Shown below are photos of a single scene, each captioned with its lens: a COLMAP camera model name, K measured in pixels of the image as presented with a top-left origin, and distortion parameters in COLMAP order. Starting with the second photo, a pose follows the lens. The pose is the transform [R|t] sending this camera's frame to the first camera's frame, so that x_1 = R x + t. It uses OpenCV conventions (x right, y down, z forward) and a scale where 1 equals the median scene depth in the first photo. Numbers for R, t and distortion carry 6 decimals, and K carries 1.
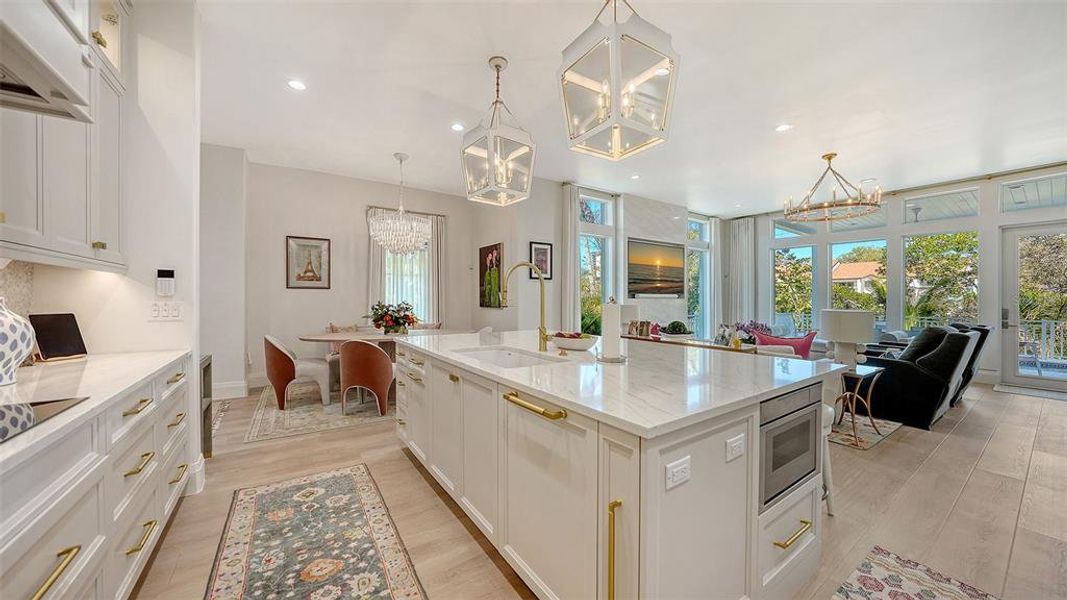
lens RADIAL K [[371.5, 0, 530.7], [0, 371.5, 306.3], [0, 0, 1]] dist [-0.032871, 0.006955]
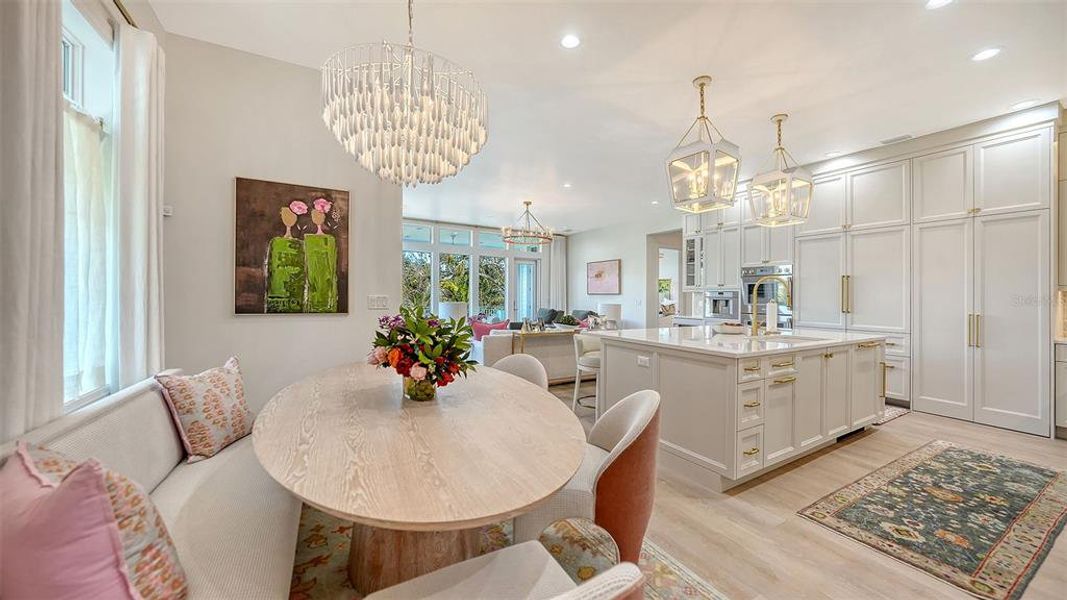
lens RADIAL K [[375.0, 0, 524.8], [0, 375.0, 297.9], [0, 0, 1]] dist [-0.029230, 0.007051]
pose [[0.079556, -0.008579, 0.996794, -0.743636], [0.006929, 0.999944, 0.008053, -0.025194], [-0.996806, 0.006267, 0.079611, 0.881317]]
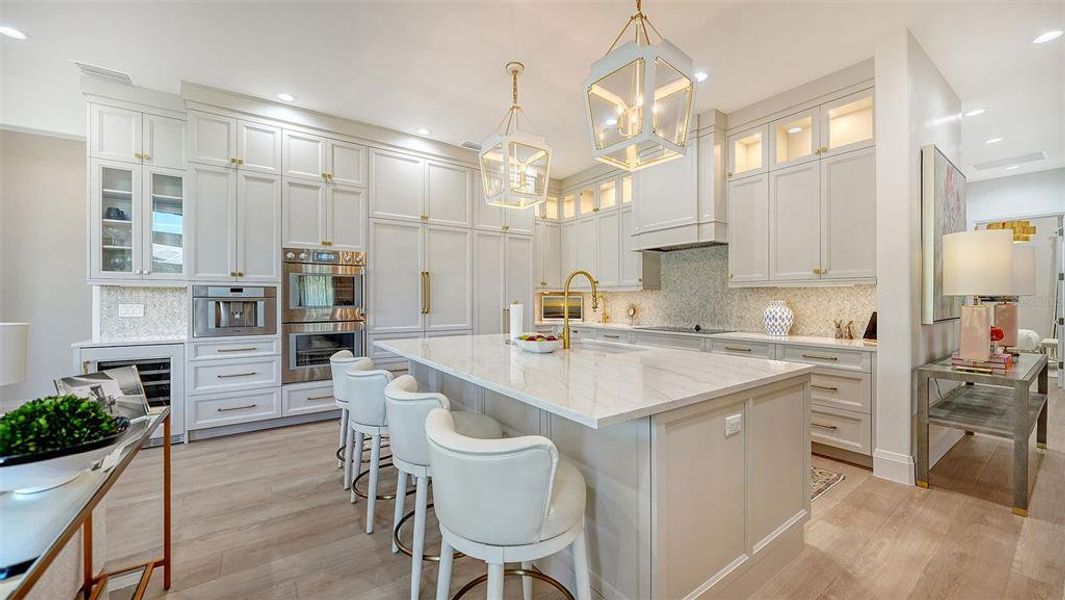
lens RADIAL K [[391.6, 0, 531.3], [0, 391.6, 296.4], [0, 0, 1]] dist [-0.013748, 0.000027]
pose [[-0.999574, -0.004103, -0.028888, 0.084267], [-0.004375, 0.999947, 0.009368, -0.022193], [0.028848, 0.009490, -0.999539, 1.057561]]
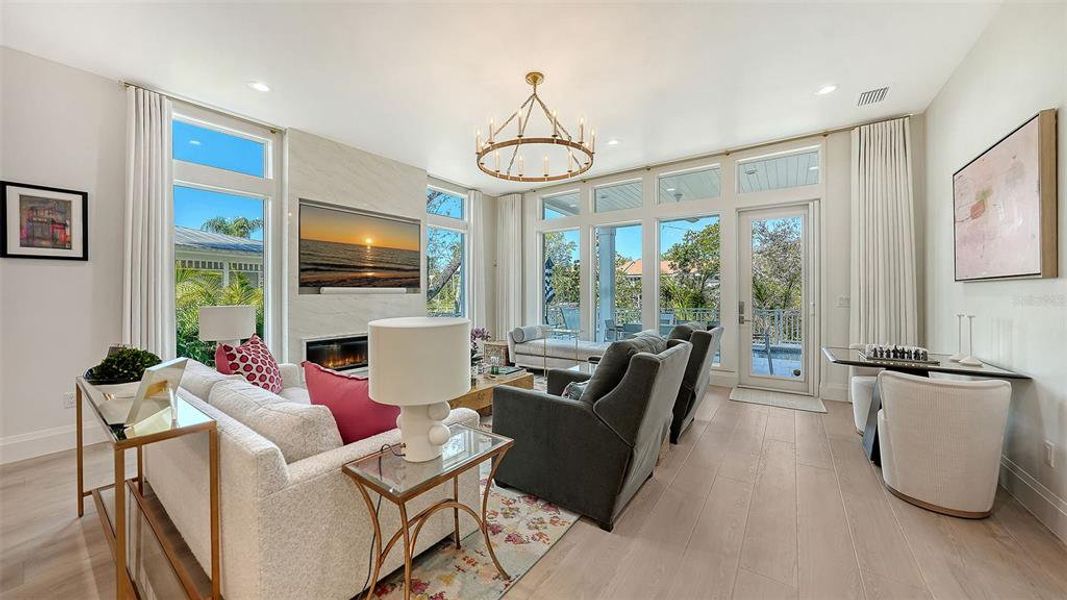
lens RADIAL K [[371.5, 0, 530.7], [0, 371.5, 306.3], [0, 0, 1]] dist [-0.032871, 0.006955]
pose [[0.933784, -0.022505, 0.357130, 0.561710], [0.017285, 0.999692, 0.017800, -0.006952], [-0.357420, -0.010448, 0.933885, 0.367934]]
